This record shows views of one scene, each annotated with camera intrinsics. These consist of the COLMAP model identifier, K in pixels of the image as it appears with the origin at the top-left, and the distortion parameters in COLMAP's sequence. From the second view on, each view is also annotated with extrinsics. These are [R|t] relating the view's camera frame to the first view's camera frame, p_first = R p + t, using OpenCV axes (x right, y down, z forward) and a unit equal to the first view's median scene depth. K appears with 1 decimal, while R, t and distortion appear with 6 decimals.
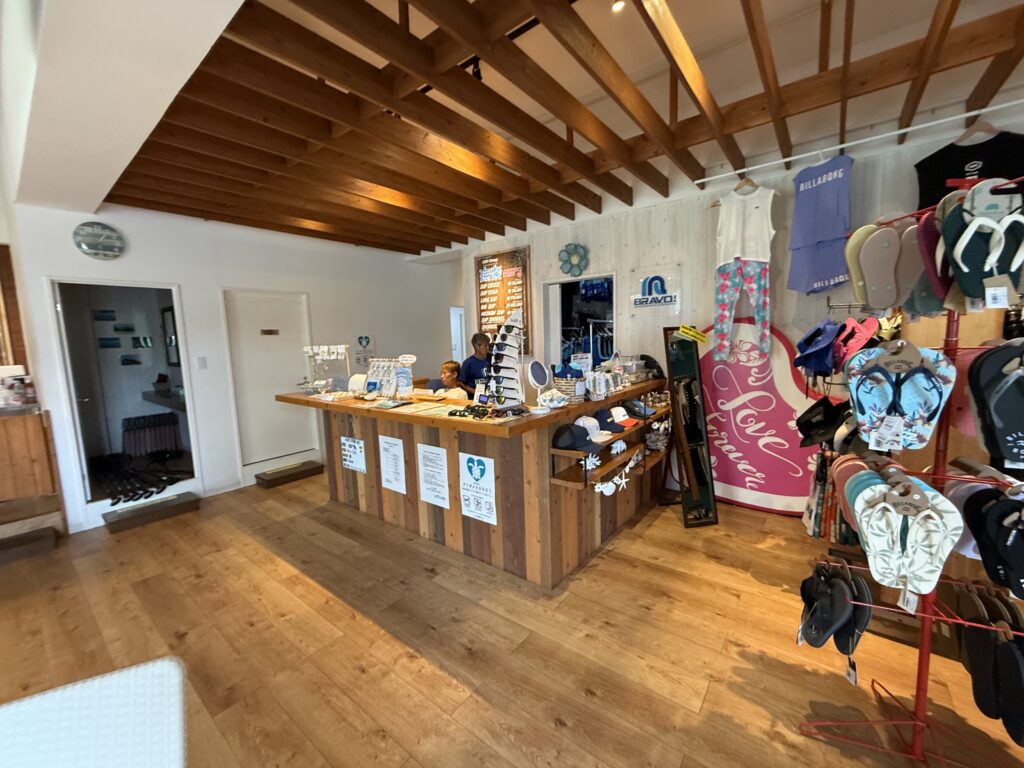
lens RADIAL K [[406.9, 0, 512.0], [0, 406.9, 384.0], [0, 0, 1]] dist [0.012726, -0.003438]
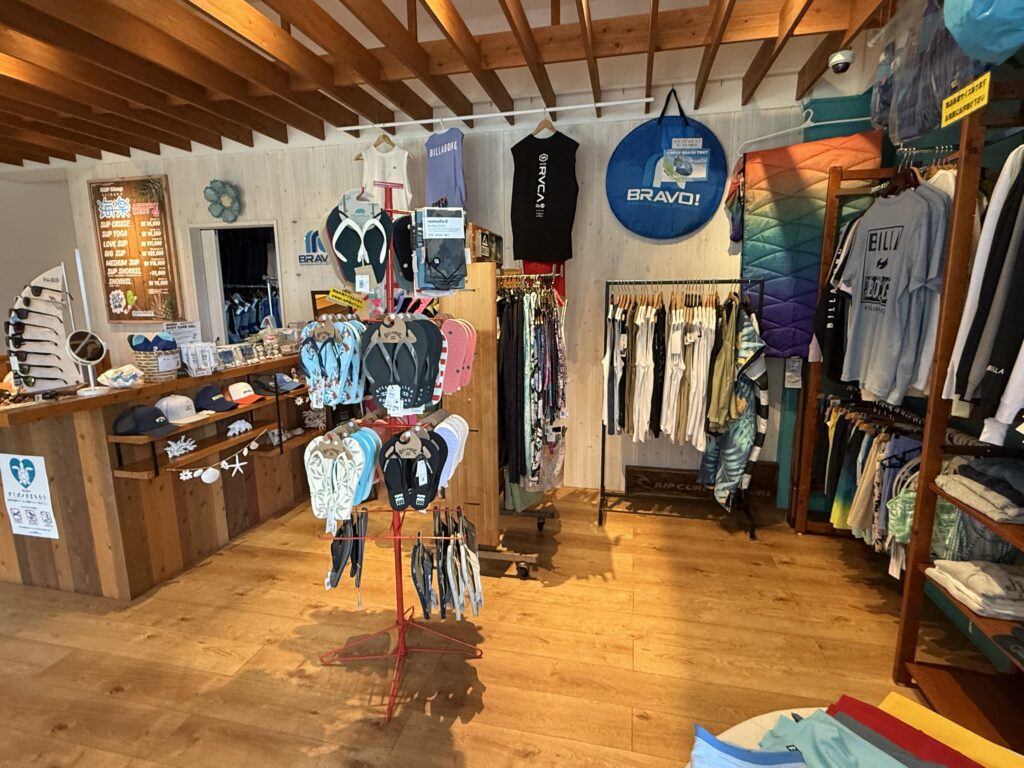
lens RADIAL K [[516.4, 0, 516.2], [0, 516.4, 381.5], [0, 0, 1]] dist [-0.003024, -0.000724]
pose [[0.906795, -0.048784, 0.418739, 0.321027], [0.026754, 0.997939, 0.058326, 0.005632], [-0.420722, -0.041686, 0.906232, -0.237160]]
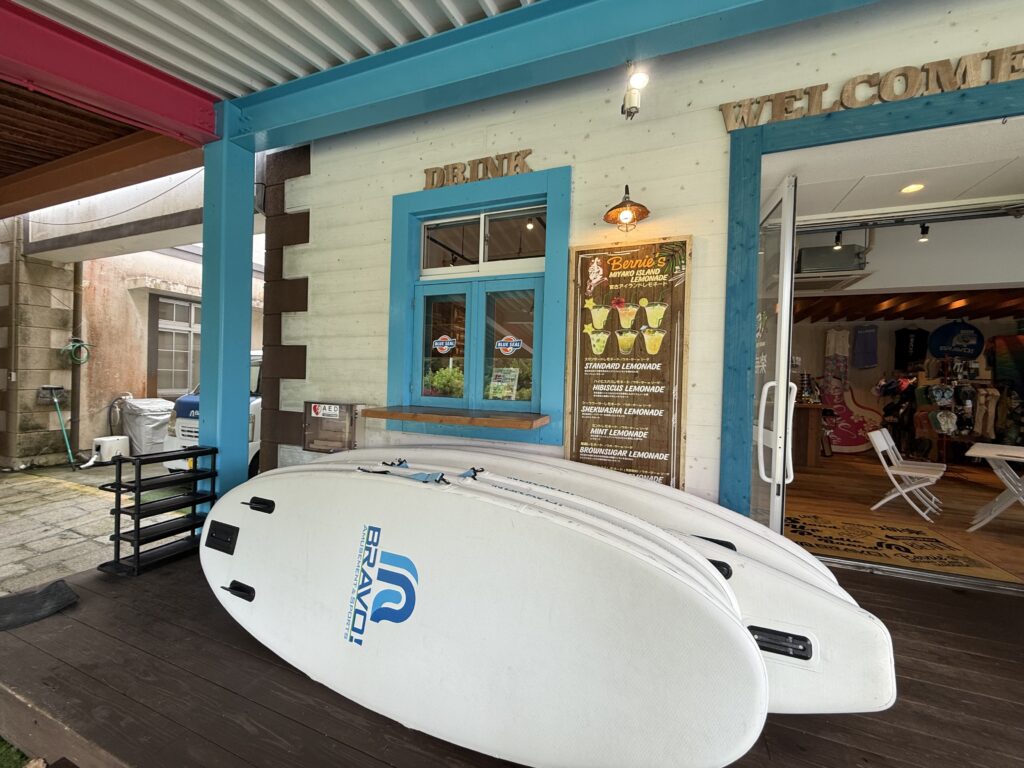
lens RADIAL K [[406.9, 0, 512.0], [0, 406.9, 384.0], [0, 0, 1]] dist [0.012726, -0.003438]
pose [[0.956272, 0.060071, 0.286245, -2.274590], [-0.029995, 0.993663, -0.108324, 0.246975], [-0.290938, 0.095001, 0.952014, -0.932156]]
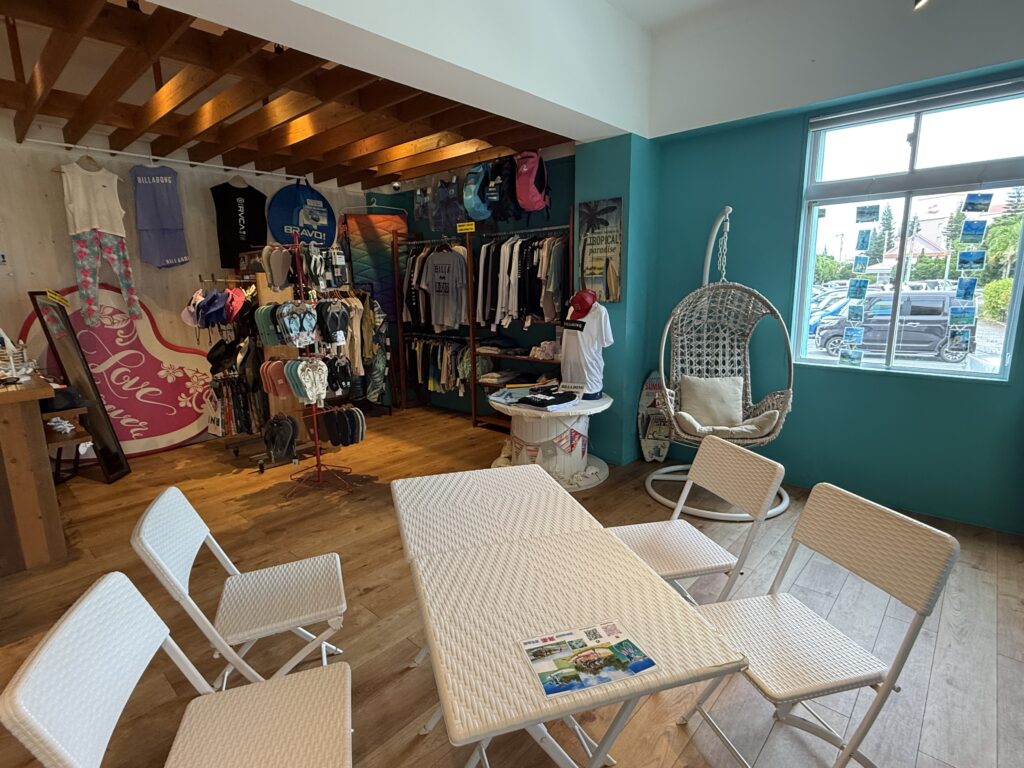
lens RADIAL K [[516.4, 0, 516.2], [0, 516.4, 381.5], [0, 0, 1]] dist [-0.003024, -0.000724]
pose [[0.068718, -0.152169, 0.985963, -0.801218], [0.123944, 0.981944, 0.142911, 0.034486], [-0.989907, 0.112384, 0.086338, -0.186489]]
